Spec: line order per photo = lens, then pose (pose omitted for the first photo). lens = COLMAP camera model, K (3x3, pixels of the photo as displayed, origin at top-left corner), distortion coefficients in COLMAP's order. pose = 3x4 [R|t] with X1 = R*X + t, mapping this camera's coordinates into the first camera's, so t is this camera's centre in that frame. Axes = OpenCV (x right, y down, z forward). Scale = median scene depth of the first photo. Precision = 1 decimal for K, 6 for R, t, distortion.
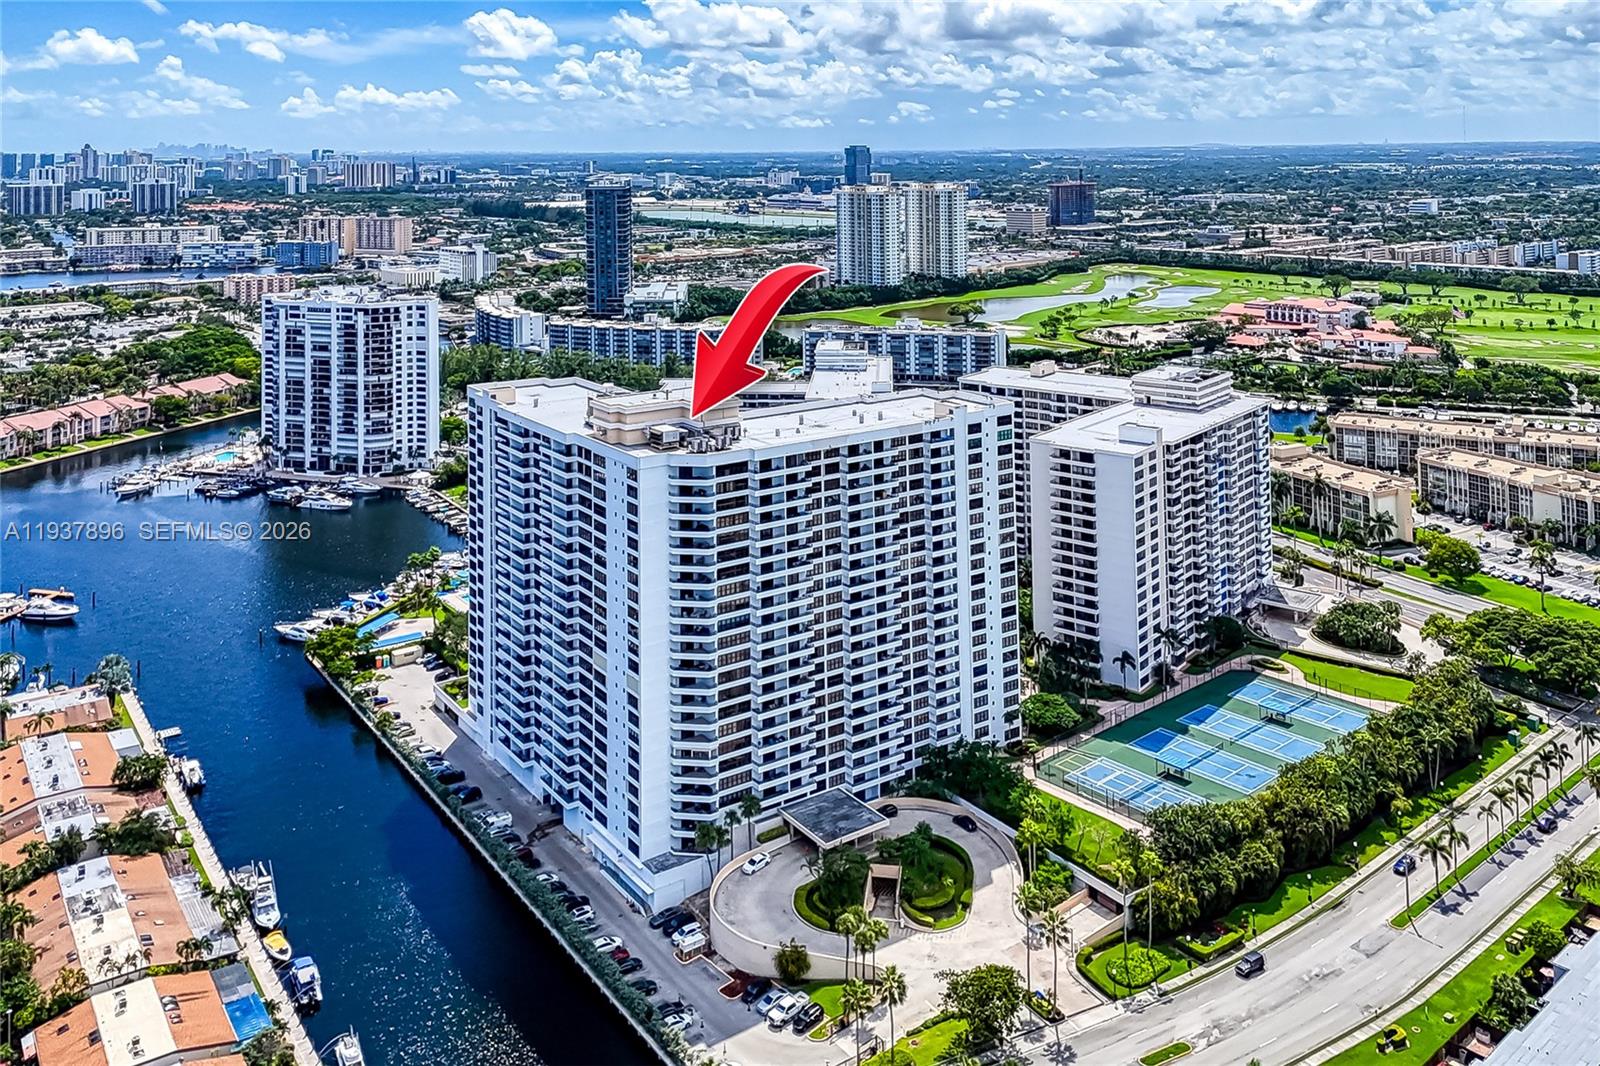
lens RADIAL K [[1388.6, 0, 786.1], [0, 1388.6, 529.3], [0, 0, 1]] dist [0.081078, -0.100781]
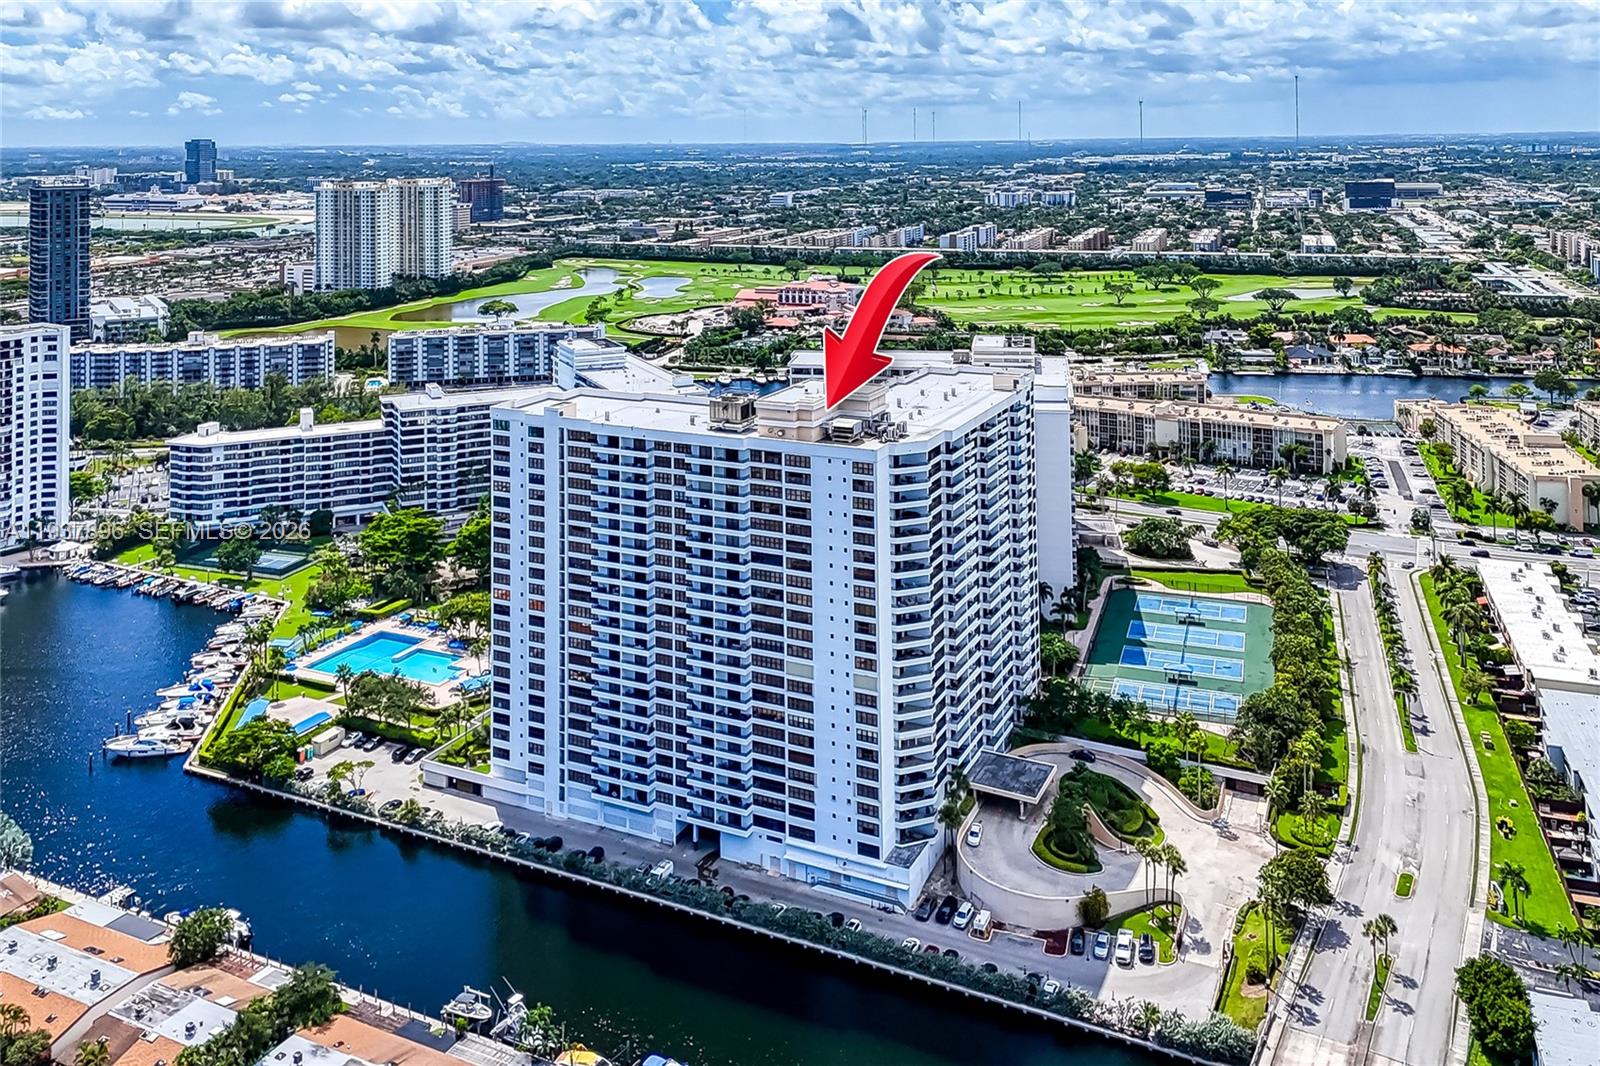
lens RADIAL K [[1388.6, 0, 791.9], [0, 1388.6, 534.5], [0, 0, 1]] dist [0.081078, -0.100781]
pose [[0.849096, -0.143230, 0.508449, -0.245246], [0.141399, 0.989041, 0.042480, -0.015999], [-0.508961, 0.035825, 0.860044, 0.070044]]
